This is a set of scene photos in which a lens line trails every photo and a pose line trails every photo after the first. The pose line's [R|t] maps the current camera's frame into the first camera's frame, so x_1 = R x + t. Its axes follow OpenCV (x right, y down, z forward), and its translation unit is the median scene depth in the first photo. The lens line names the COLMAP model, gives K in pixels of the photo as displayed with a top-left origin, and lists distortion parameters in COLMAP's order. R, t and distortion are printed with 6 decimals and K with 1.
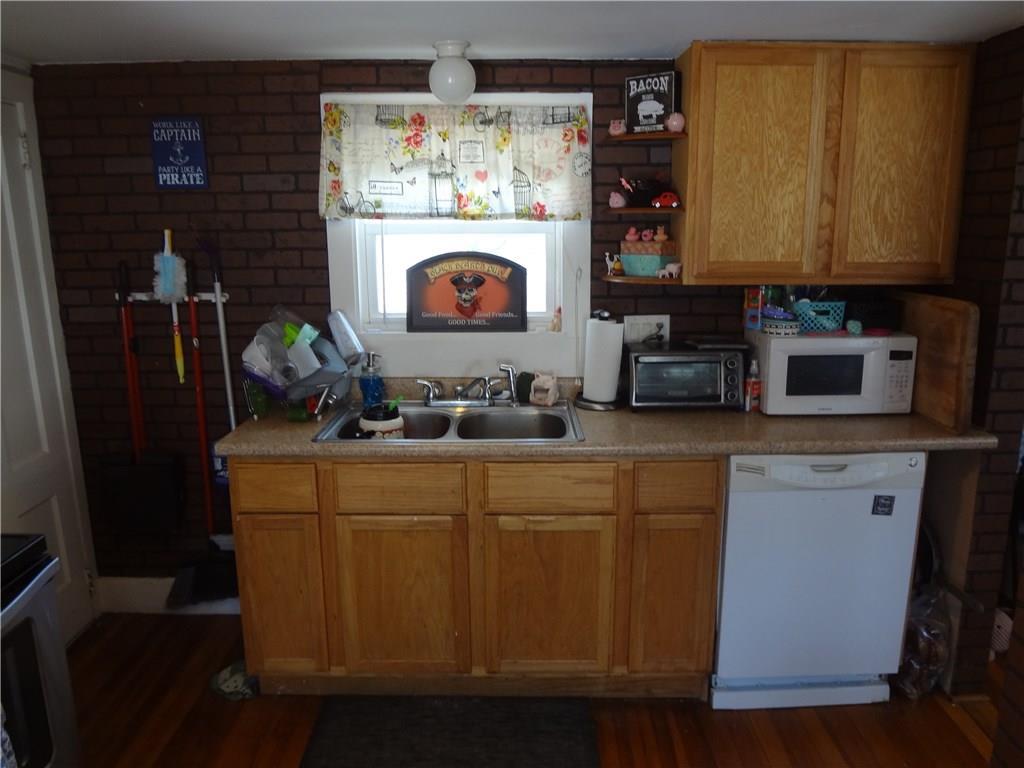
lens RADIAL K [[765.2, 0, 512.2], [0, 765.2, 387.4], [0, 0, 1]] dist [-0.042479, 0.011952]
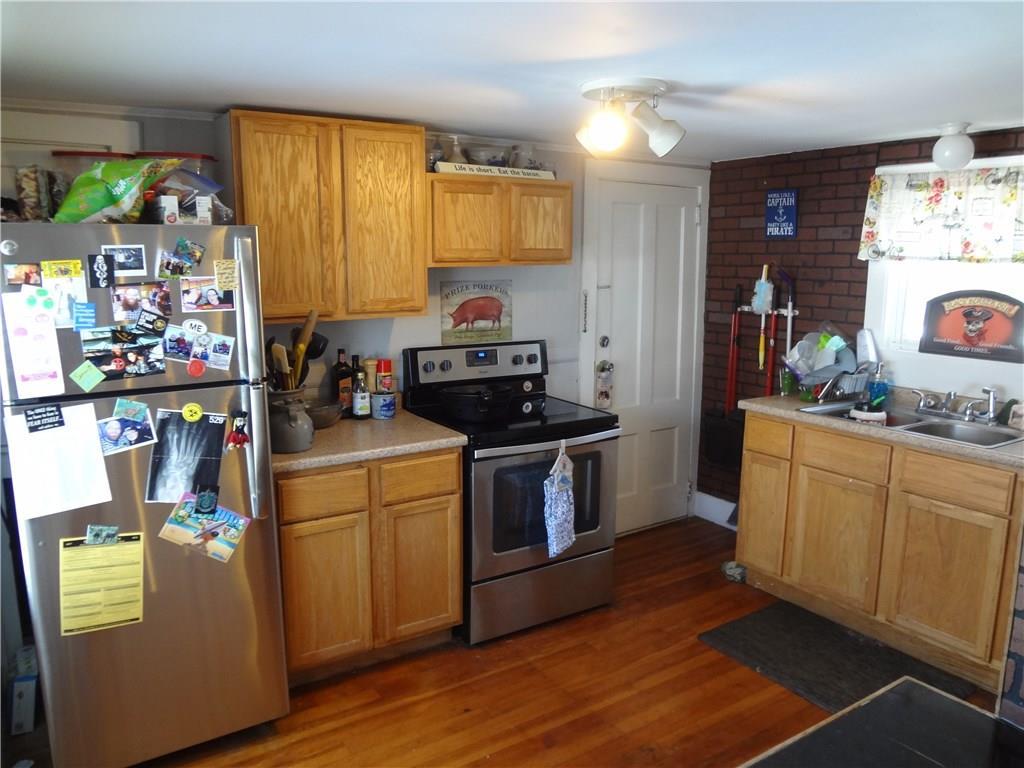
lens RADIAL K [[765.2, 0, 515.4], [0, 765.2, 384.2], [0, 0, 1]] dist [-0.042479, 0.011952]
pose [[0.561290, 0.143393, -0.815103, 0.528969], [-0.192799, 0.980434, 0.039714, 0.058378], [0.804849, 0.134860, 0.577954, -0.233220]]
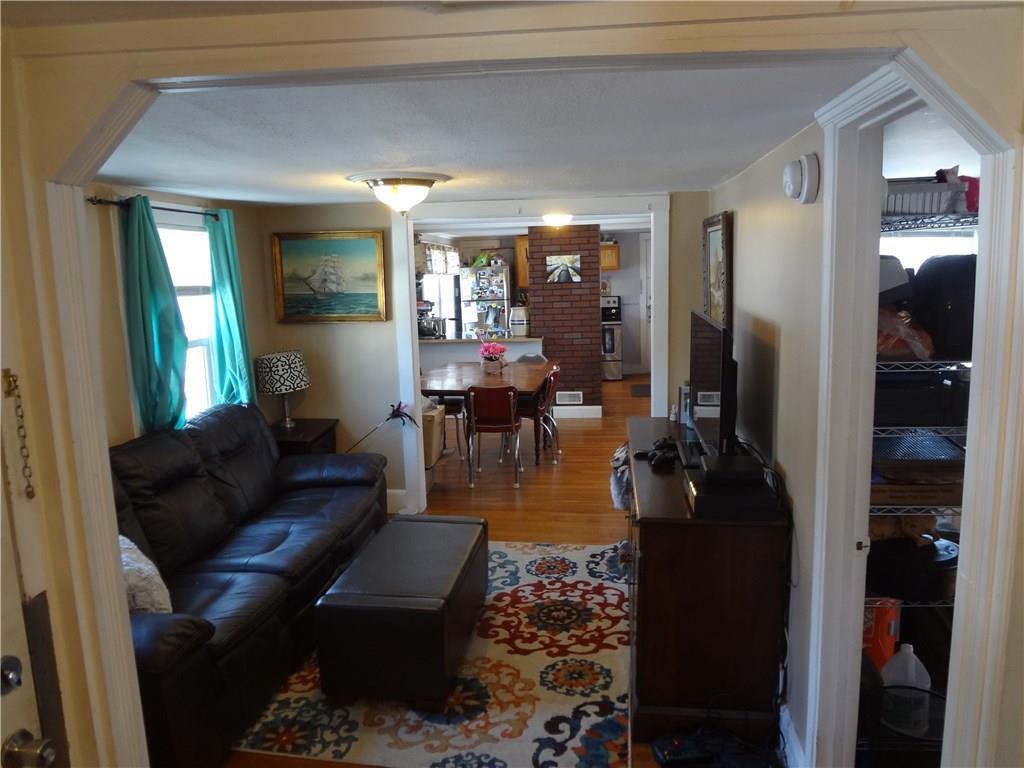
lens RADIAL K [[765.2, 0, 514.5], [0, 765.2, 384.7], [0, 0, 1]] dist [-0.042479, 0.011952]
pose [[-0.114661, 0.154236, -0.981358, 4.332945], [-0.185323, 0.967210, 0.173666, -0.164610], [0.975965, 0.201781, -0.082318, 0.644061]]
